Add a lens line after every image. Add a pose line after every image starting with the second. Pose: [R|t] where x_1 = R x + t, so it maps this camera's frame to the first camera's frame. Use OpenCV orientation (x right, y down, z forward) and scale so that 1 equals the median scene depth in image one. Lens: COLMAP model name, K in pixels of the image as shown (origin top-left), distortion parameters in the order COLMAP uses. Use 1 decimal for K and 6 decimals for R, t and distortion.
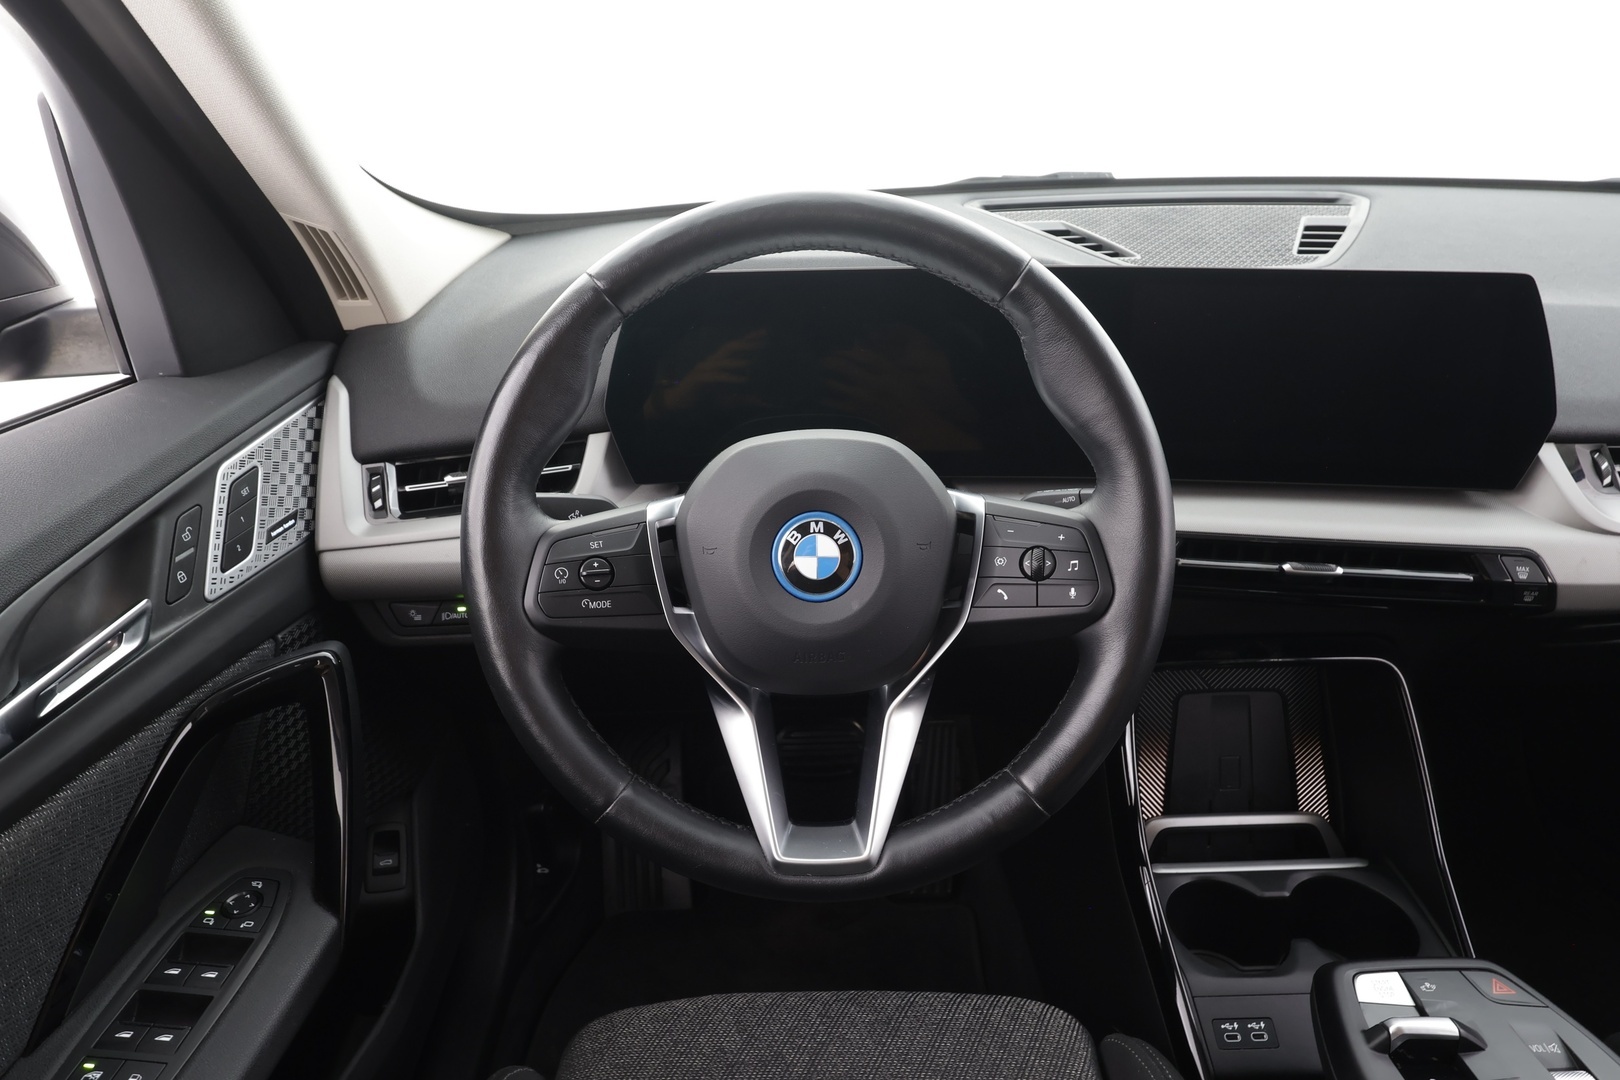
lens RADIAL K [[960.4, 0, 802.3], [0, 960.4, 545.5], [0, 0, 1]] dist [-0.004963, 0.005884]
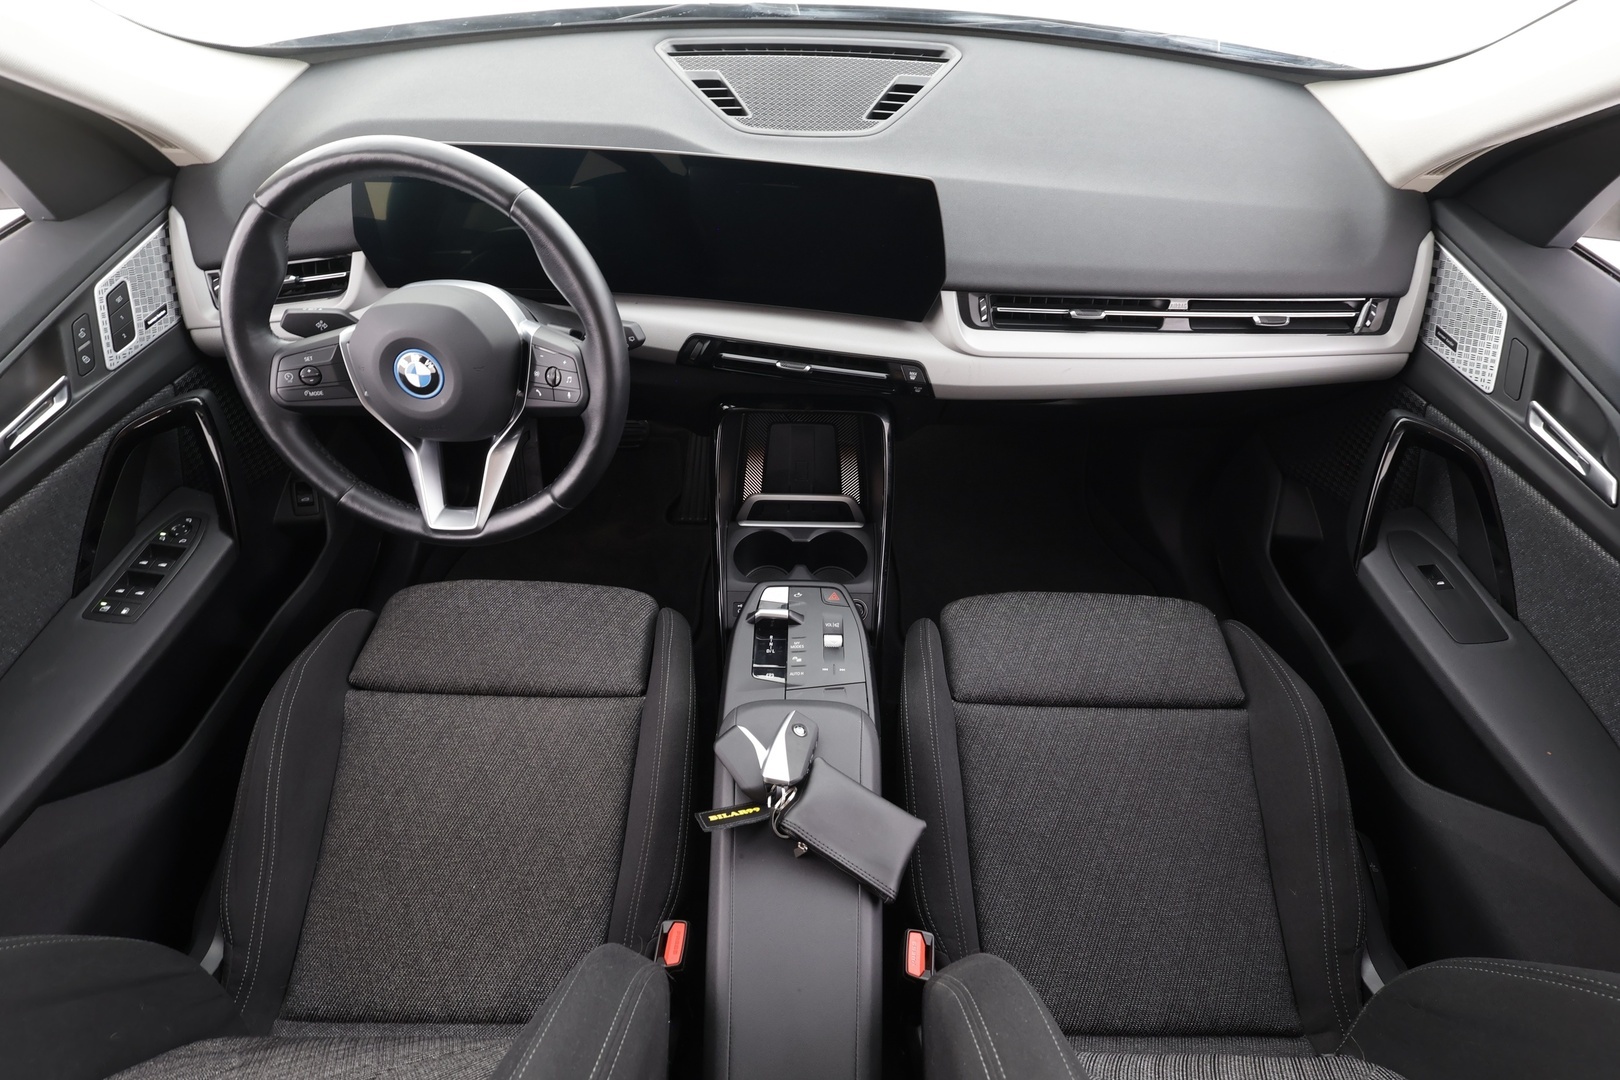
lens RADIAL K [[756.8, 0, 806.2], [0, 756.8, 544.7], [0, 0, 1]] dist [-0.000397, 0.001884]
pose [[0.999023, 0.044105, 0.002627, 0.611969], [-0.041279, 0.910495, 0.411454, -0.253752], [0.015755, -0.411161, 0.911427, -0.345542]]
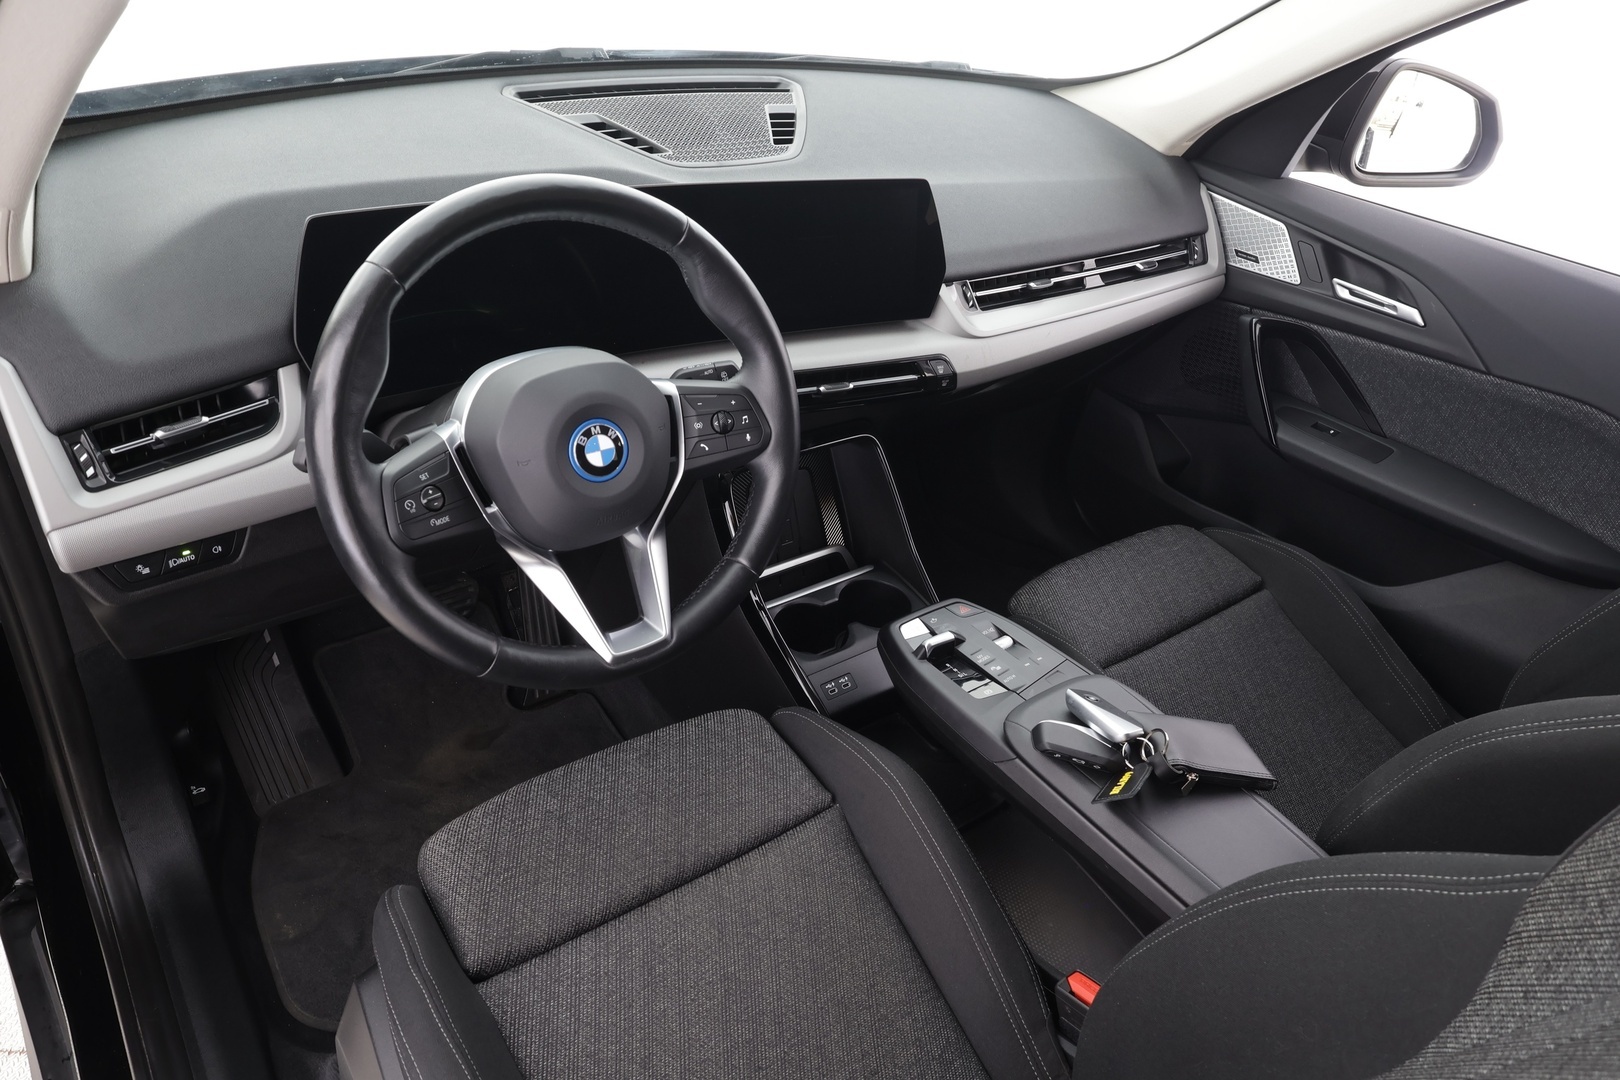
lens RADIAL K [[1058.8, 0, 811.1], [0, 1058.8, 541.4], [0, 0, 1]] dist [0.003907, 0.008364]
pose [[0.808098, -0.241684, 0.537183, -0.494296], [0.129942, 0.962627, 0.237620, -0.155519], [-0.574536, -0.122218, 0.809303, -0.388714]]
